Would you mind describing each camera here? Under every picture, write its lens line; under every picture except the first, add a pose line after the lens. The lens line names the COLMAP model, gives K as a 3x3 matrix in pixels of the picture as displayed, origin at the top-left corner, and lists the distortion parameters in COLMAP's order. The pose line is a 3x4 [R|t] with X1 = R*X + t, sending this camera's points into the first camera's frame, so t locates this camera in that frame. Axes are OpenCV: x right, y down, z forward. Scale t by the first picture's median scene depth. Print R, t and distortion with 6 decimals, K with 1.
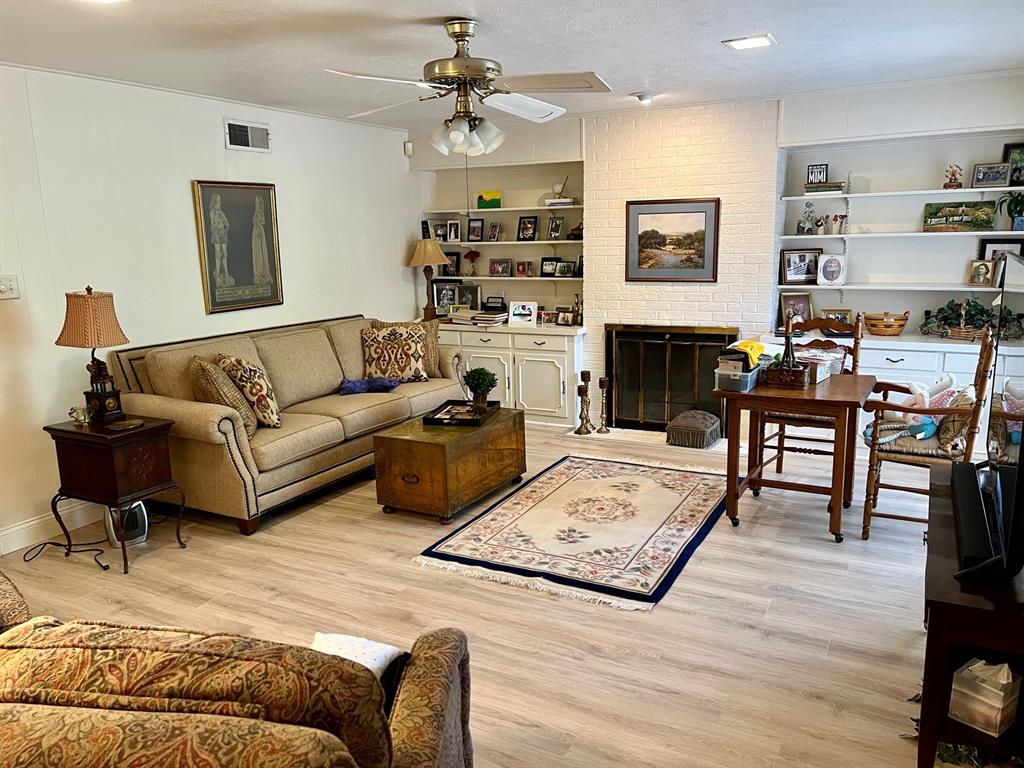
lens RADIAL K [[771.8, 0, 519.1], [0, 771.8, 386.8], [0, 0, 1]] dist [0.054879, -0.066130]
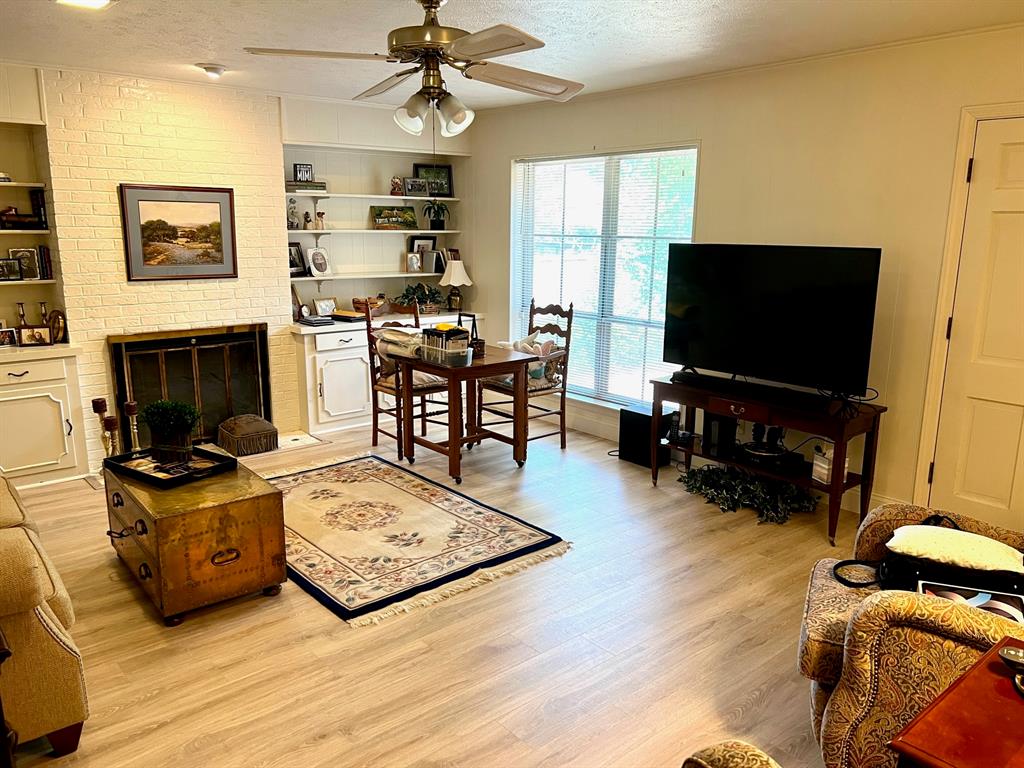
lens RADIAL K [[771.8, 0, 521.2], [0, 771.8, 381.6], [0, 0, 1]] dist [0.054879, -0.066130]
pose [[0.362820, -0.164611, 0.917205, -0.565351], [0.167403, 0.979775, 0.109621, -0.062408], [-0.916700, 0.113771, 0.383038, 0.368332]]
